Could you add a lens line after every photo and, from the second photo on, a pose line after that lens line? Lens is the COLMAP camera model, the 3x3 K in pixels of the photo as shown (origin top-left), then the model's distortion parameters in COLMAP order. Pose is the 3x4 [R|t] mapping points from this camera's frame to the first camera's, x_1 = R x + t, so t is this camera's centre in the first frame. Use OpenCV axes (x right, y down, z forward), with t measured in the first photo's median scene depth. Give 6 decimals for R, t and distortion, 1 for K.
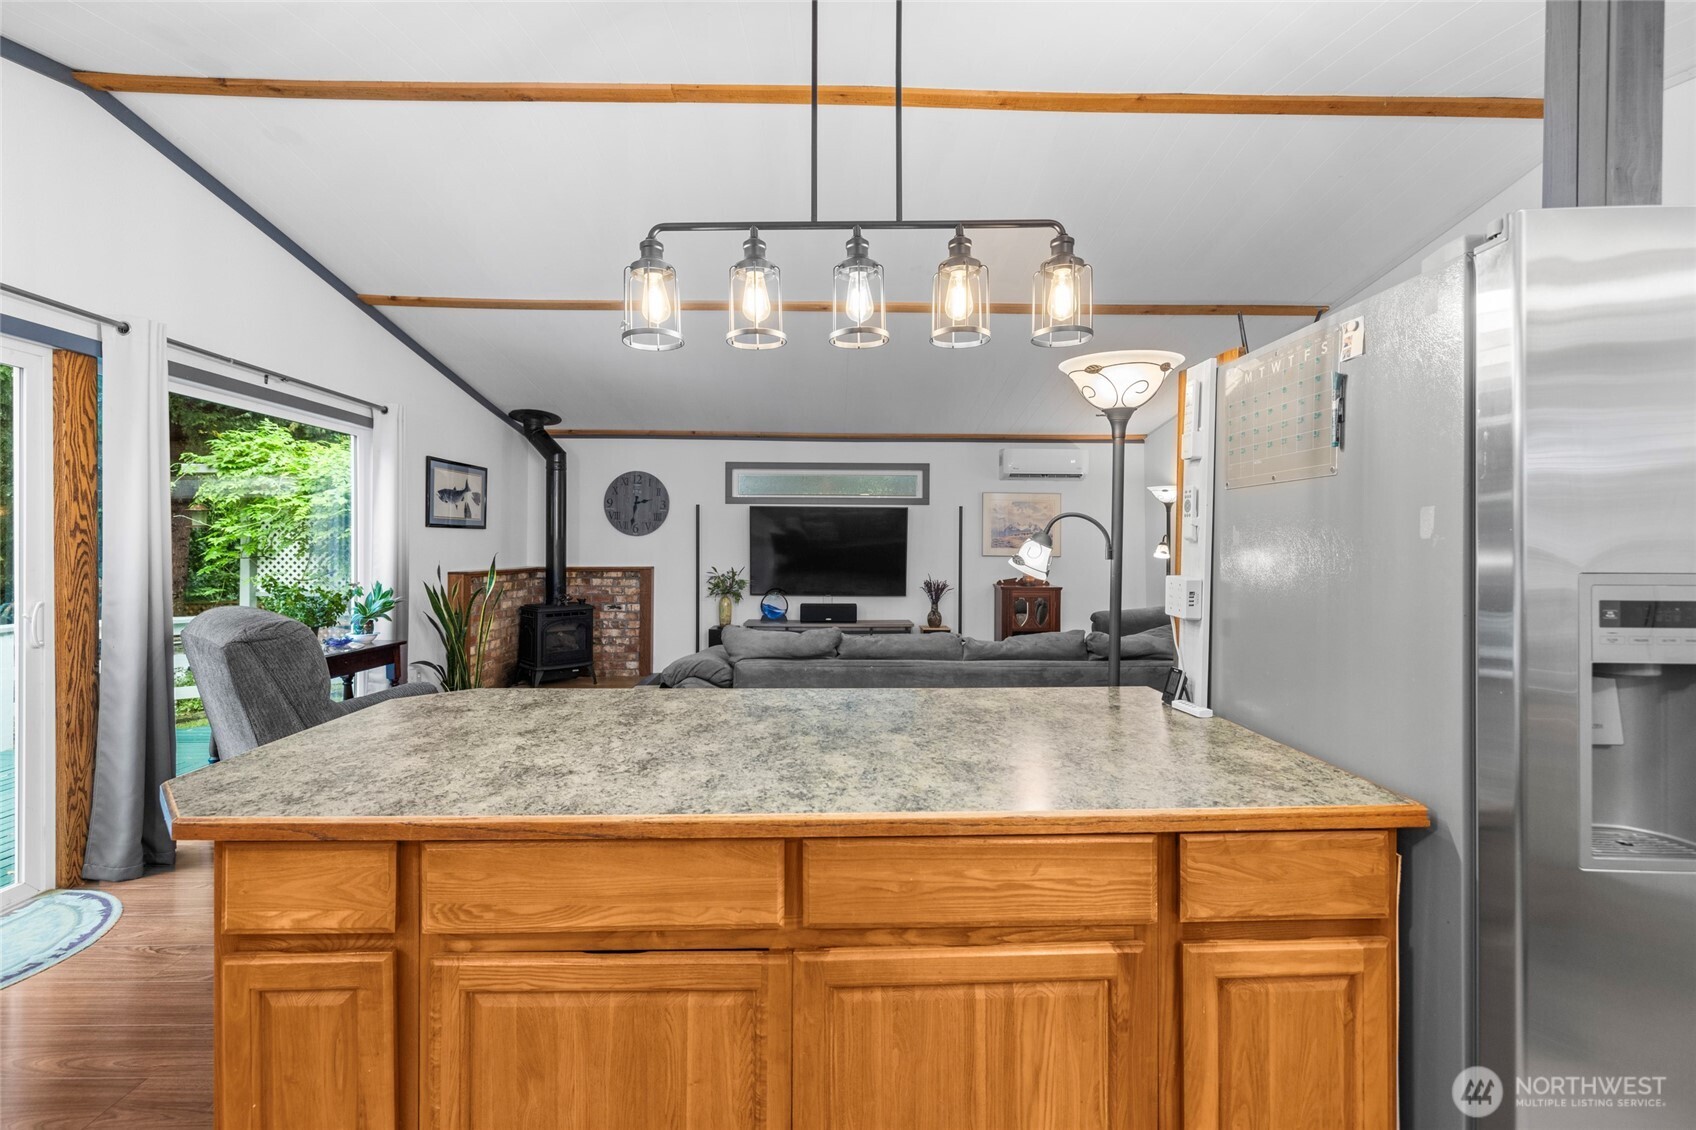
lens RADIAL K [[713.0, 0, 840.5], [0, 713.0, 545.3], [0, 0, 1]] dist [-0.002861, 0.001197]
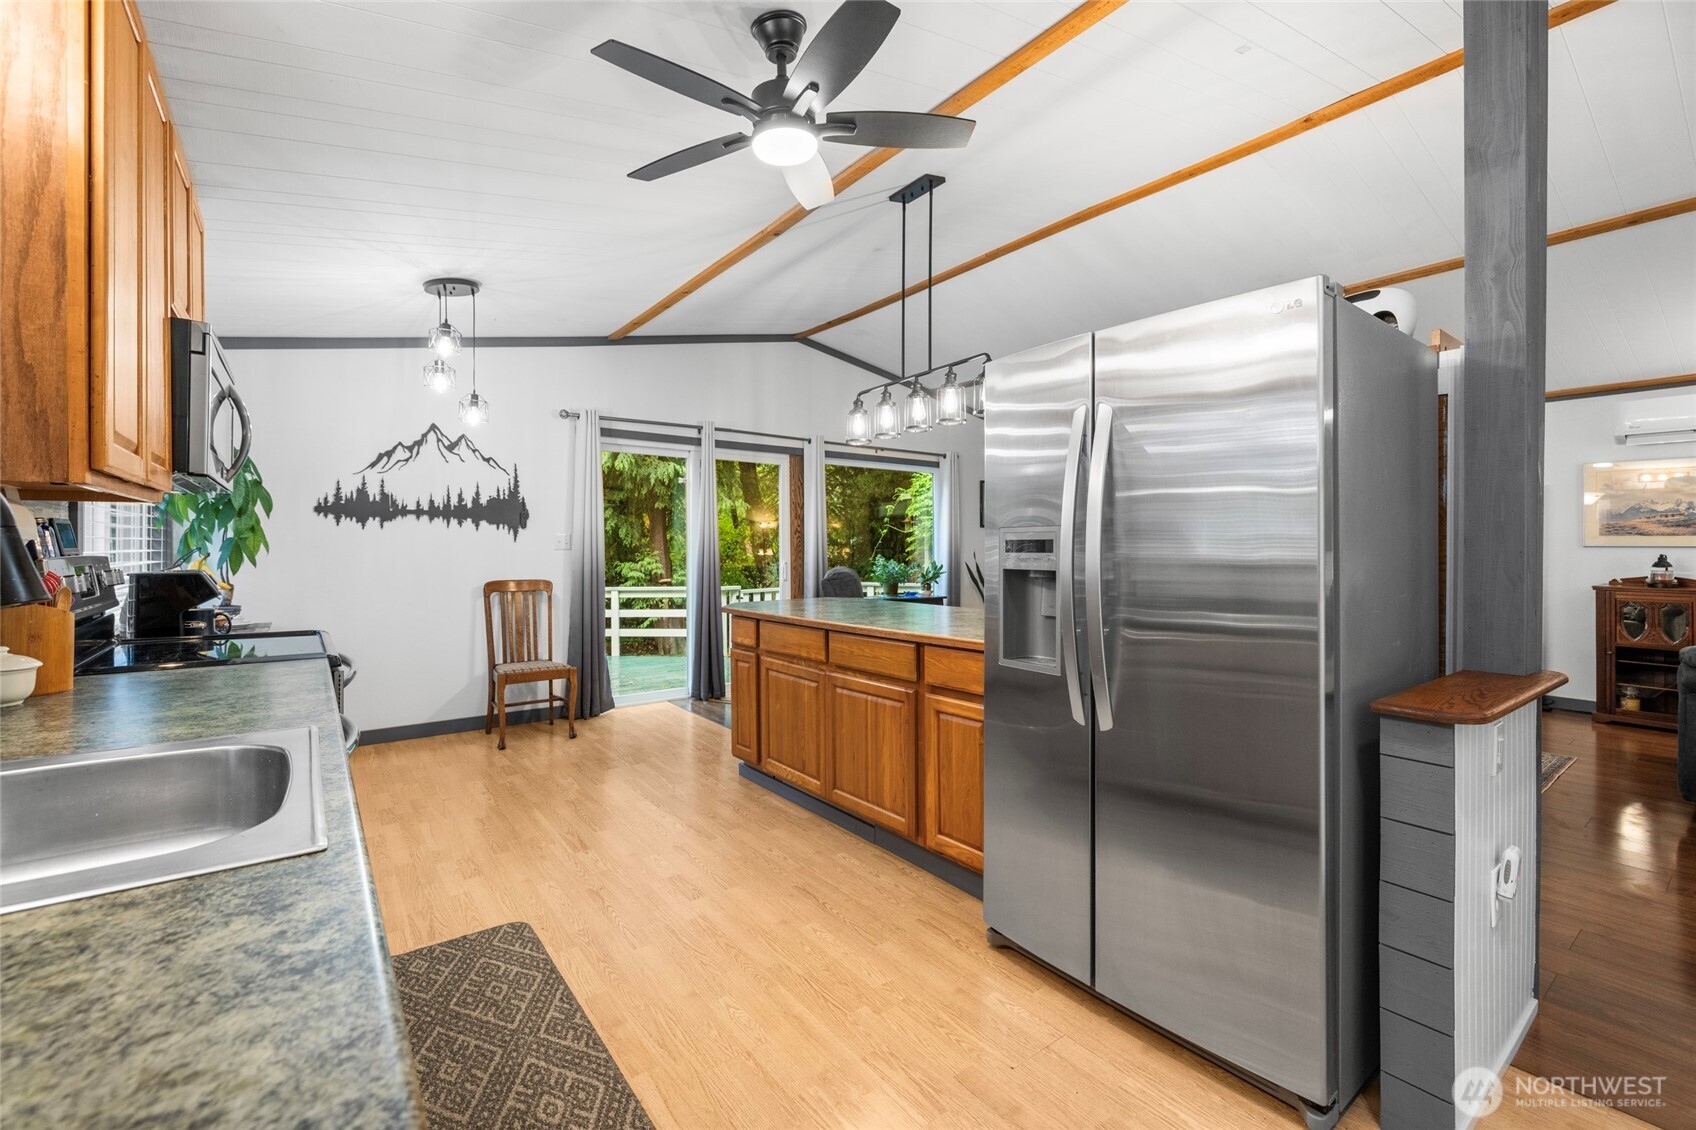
lens RADIAL K [[713.0, 0, 844.5], [0, 713.0, 548.0], [0, 0, 1]] dist [-0.002861, 0.001197]
pose [[0.586071, -0.003703, -0.810251, 0.479105], [0.003427, 0.999992, -0.002092, 0.020236], [0.810252, -0.001550, 0.586079, -0.124498]]
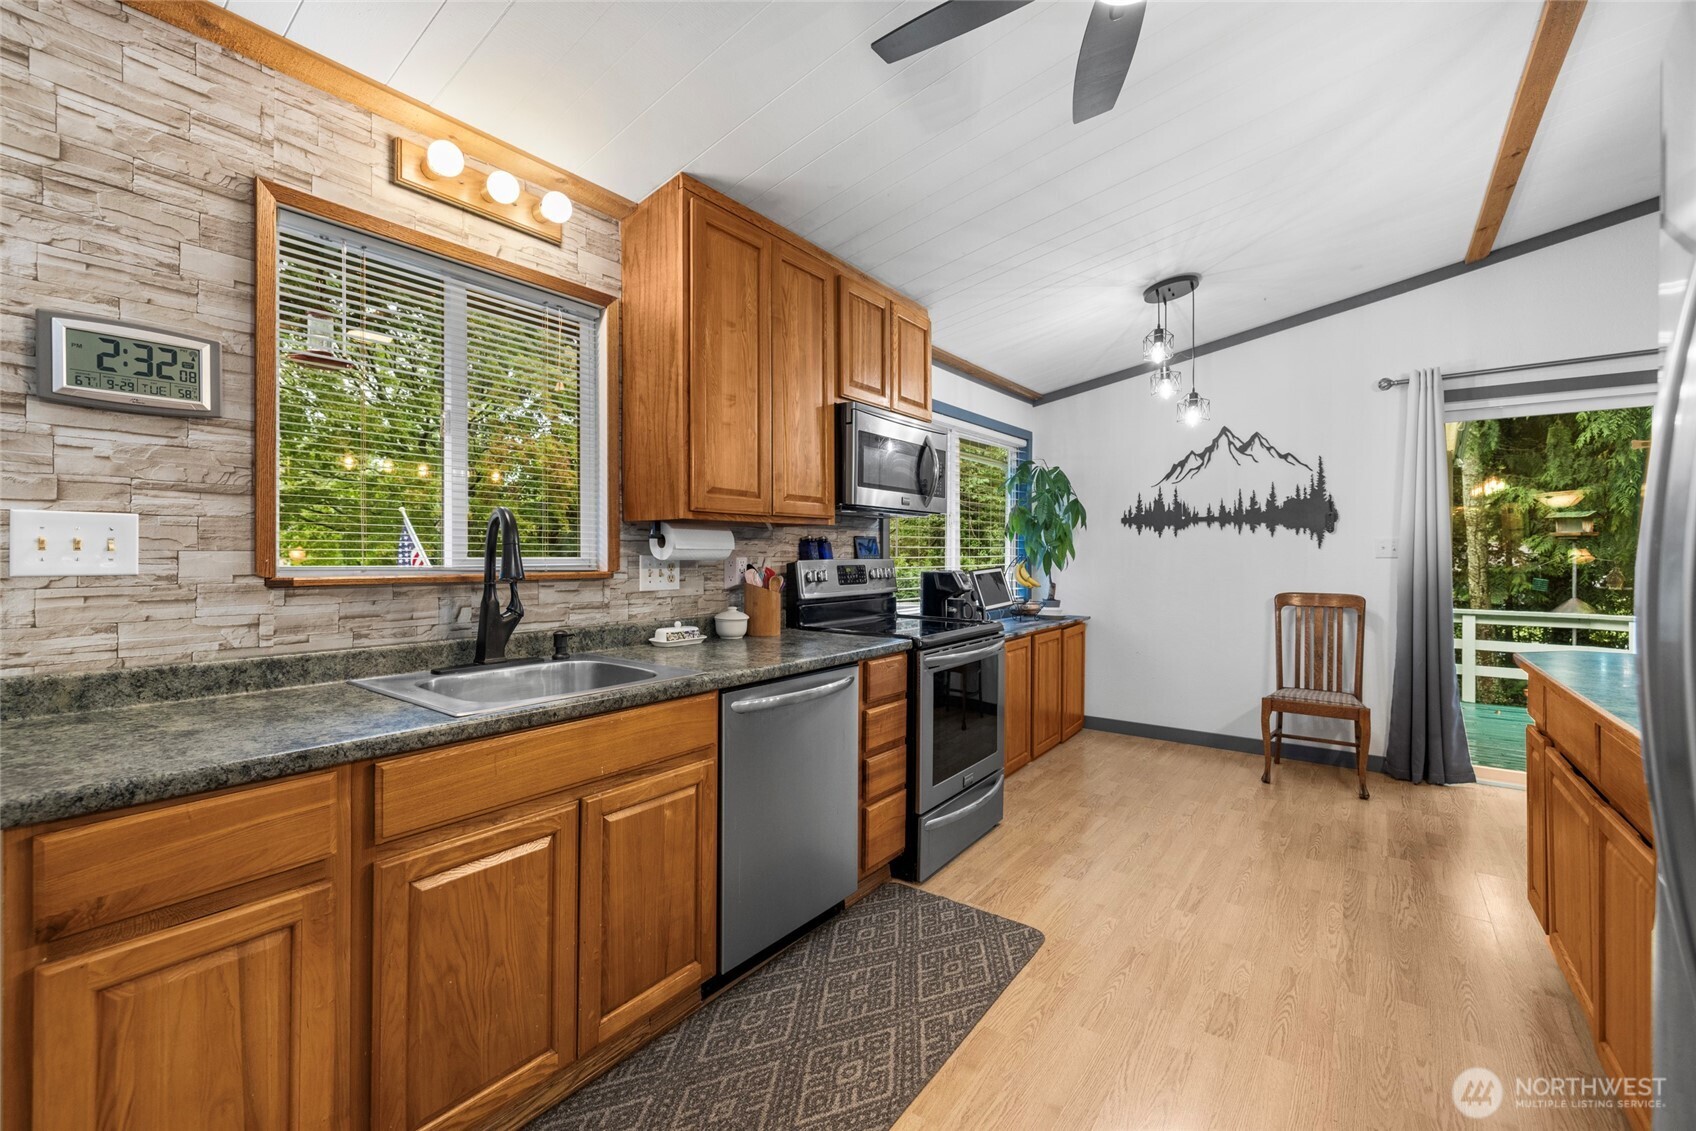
lens RADIAL K [[713.0, 0, 835.2], [0, 713.0, 552.3], [0, 0, 1]] dist [-0.002861, 0.001197]
pose [[-0.618944, -0.006988, -0.785404, 0.424222], [-0.004408, 0.999976, -0.005423, 0.019910], [0.785423, 0.000106, -0.618960, 0.146694]]
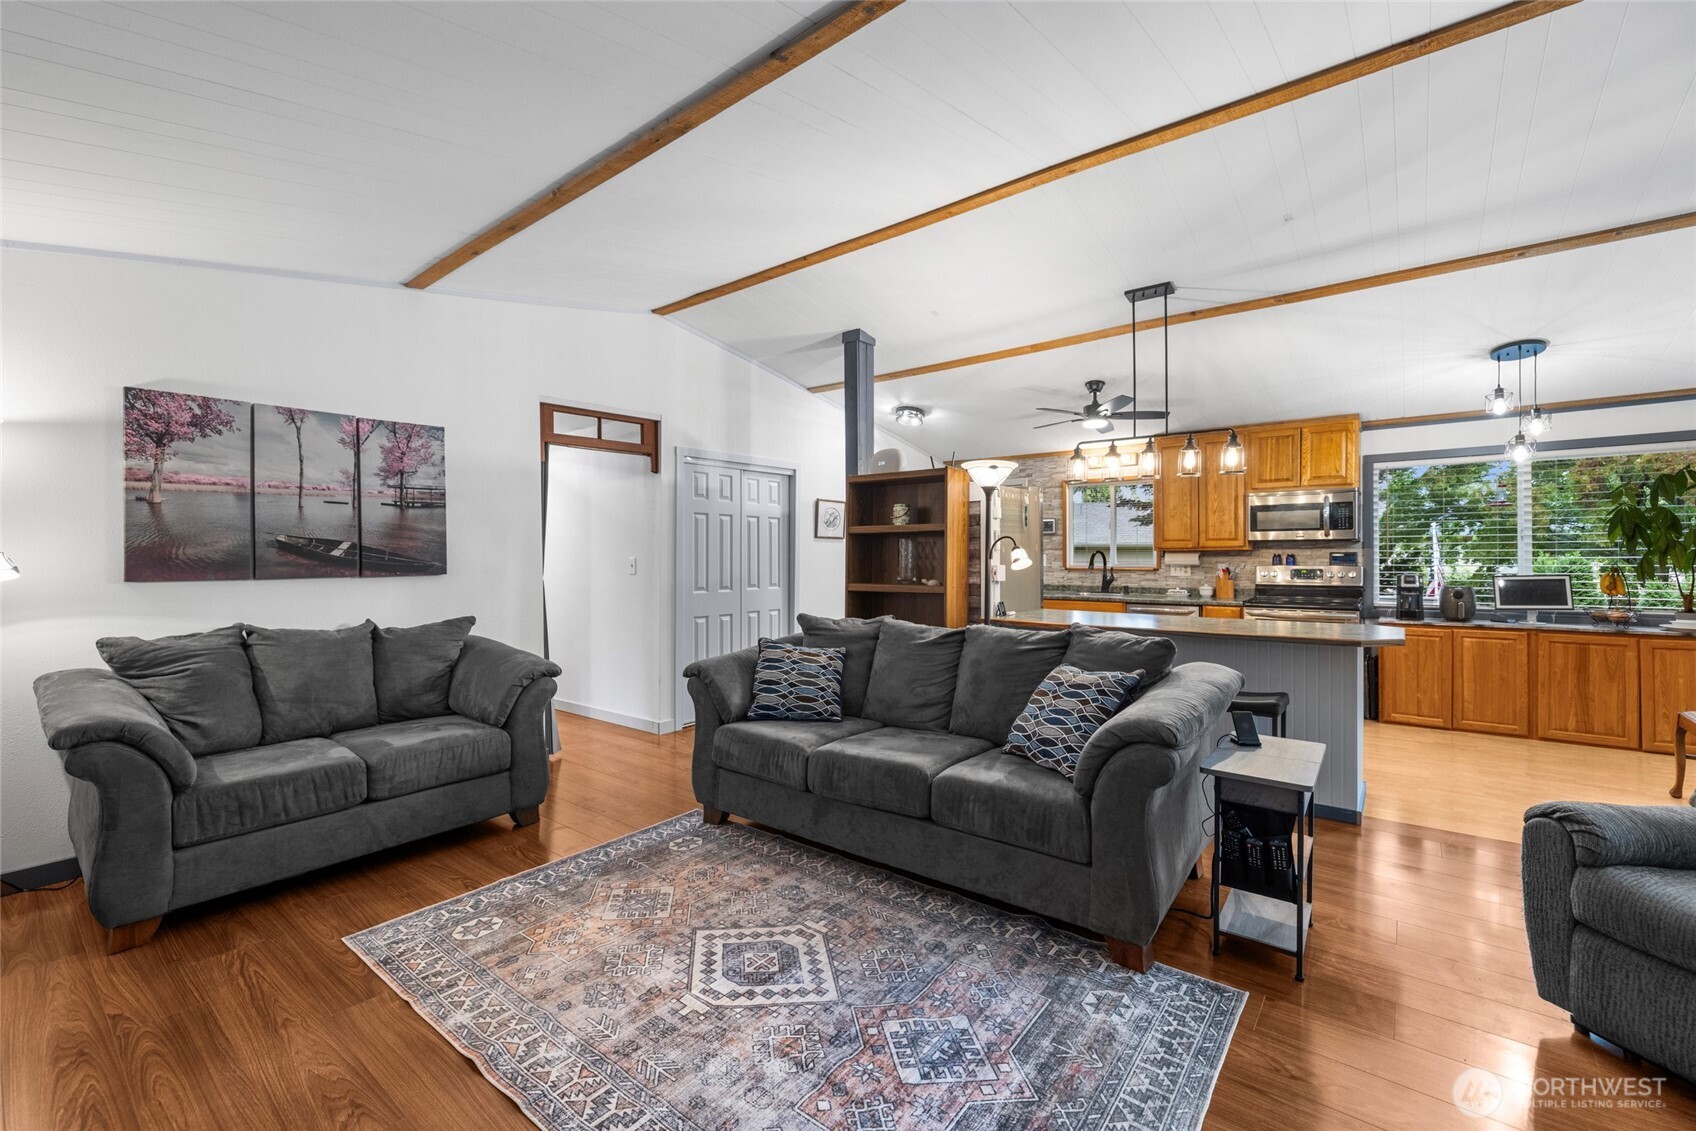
lens RADIAL K [[713.0, 0, 835.2], [0, 713.0, 558.0], [0, 0, 1]] dist [-0.002861, 0.001197]
pose [[-0.761902, -0.003682, 0.647681, -0.251357], [0.001231, 0.999974, 0.007133, 0.000354], [-0.647691, 0.006232, -0.761878, 1.163717]]
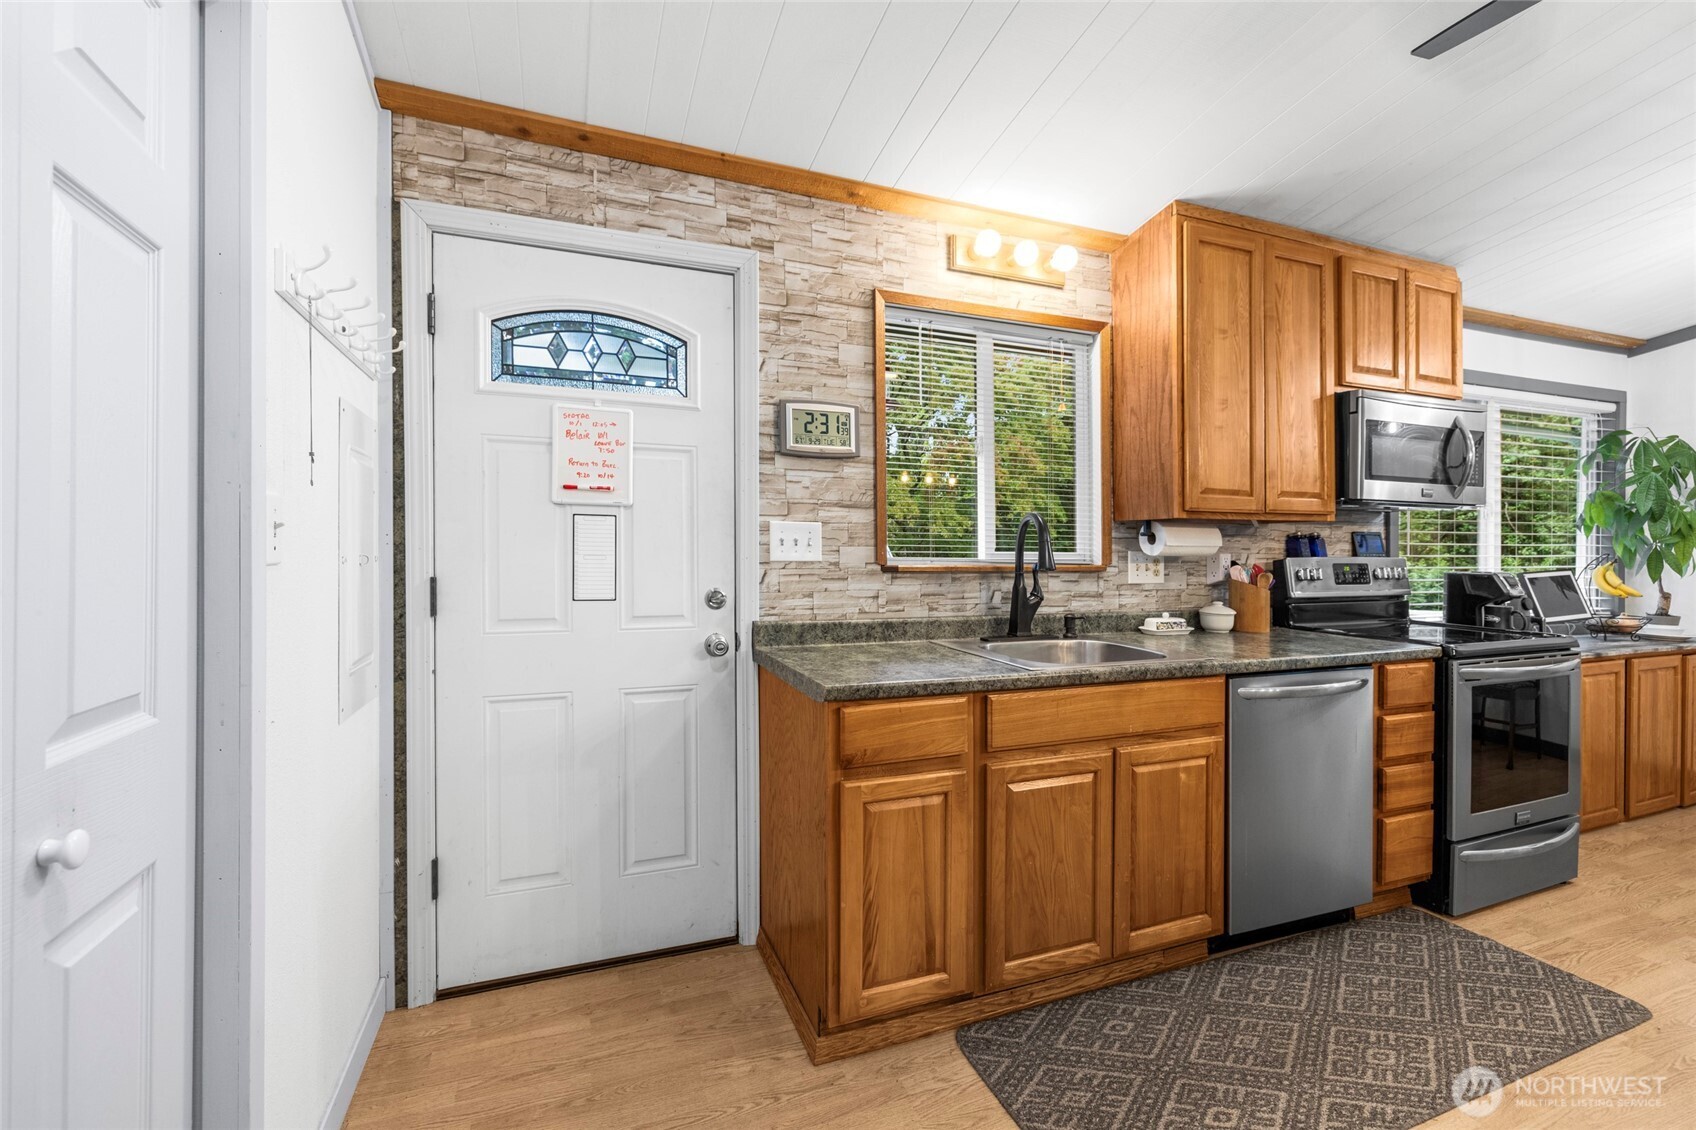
lens RADIAL K [[713.0, 0, 836.3], [0, 713.0, 550.8], [0, 0, 1]] dist [-0.002861, 0.001197]
pose [[-0.941066, -0.009977, -0.338075, 0.514861], [-0.010962, 0.999939, 0.001005, 0.021406], [0.338044, 0.004651, -0.941119, 0.174632]]
